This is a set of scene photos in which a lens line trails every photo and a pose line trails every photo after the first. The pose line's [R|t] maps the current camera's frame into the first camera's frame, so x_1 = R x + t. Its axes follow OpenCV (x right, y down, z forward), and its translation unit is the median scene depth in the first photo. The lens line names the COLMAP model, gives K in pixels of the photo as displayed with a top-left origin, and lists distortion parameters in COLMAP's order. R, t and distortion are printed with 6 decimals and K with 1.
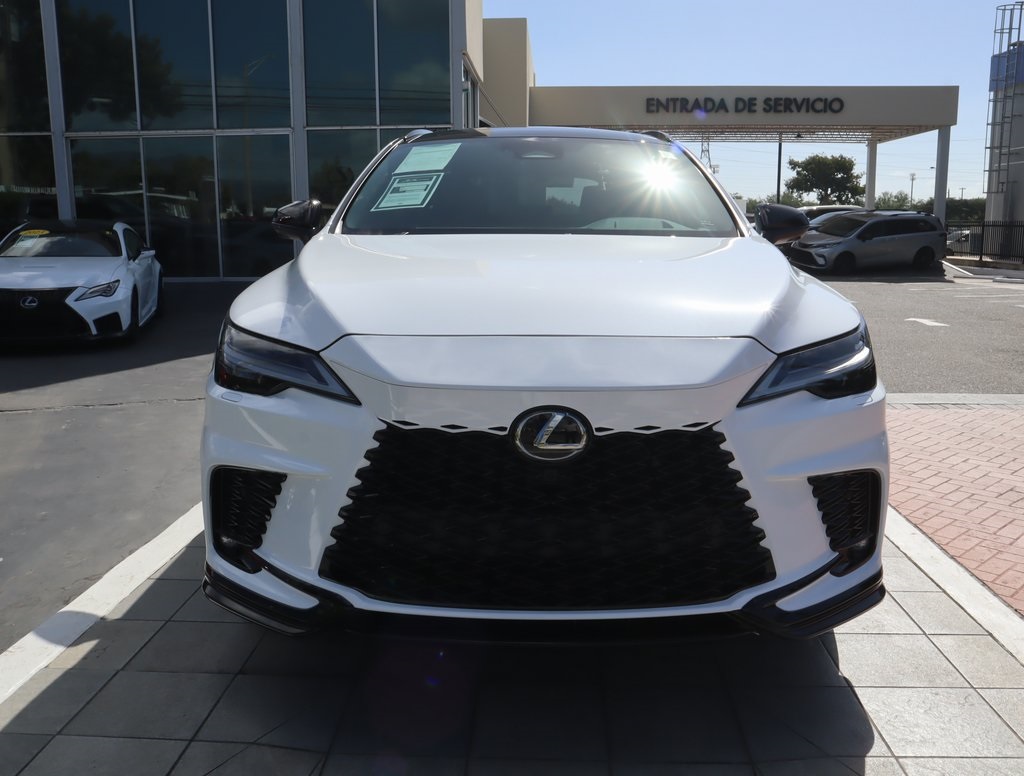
lens RADIAL K [[940.4, 0, 506.2], [0, 940.4, 382.7], [0, 0, 1]] dist [-0.041680, 0.000000]
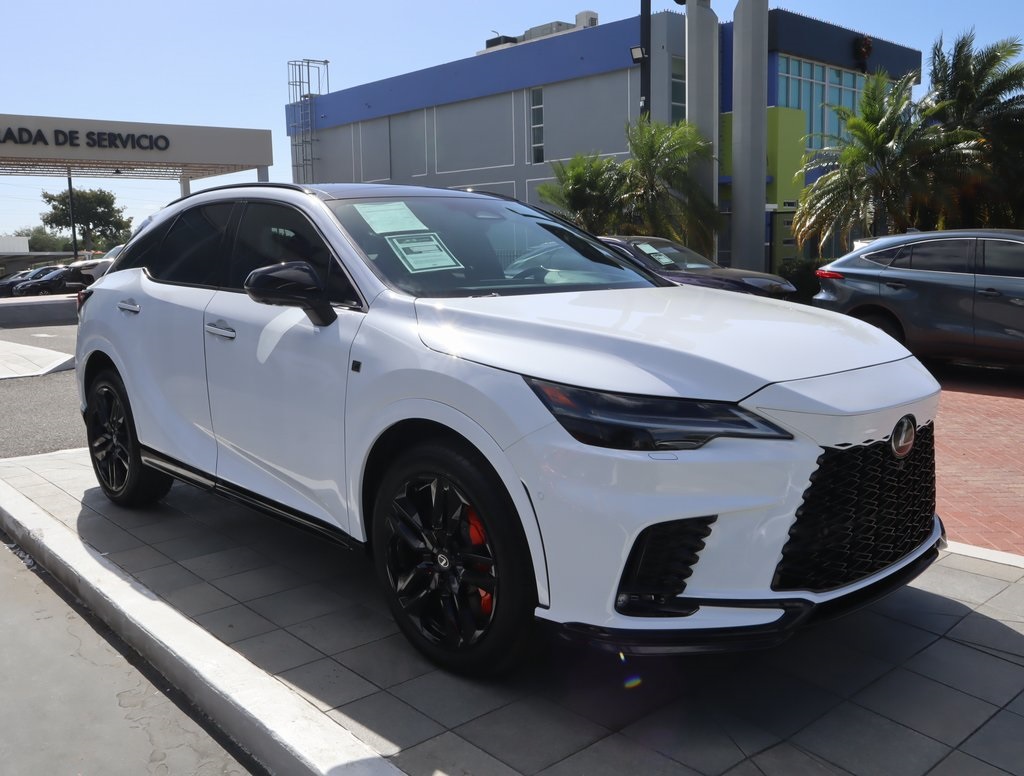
lens RADIAL K [[940.4, 0, 506.5], [0, 940.4, 398.0], [0, 0, 1]] dist [-0.041680, 0.000000]
pose [[0.707827, -0.126785, 0.694915, -0.115807], [0.138994, 0.989527, 0.038959, -0.011780], [-0.692576, 0.069013, 0.718036, 0.035675]]
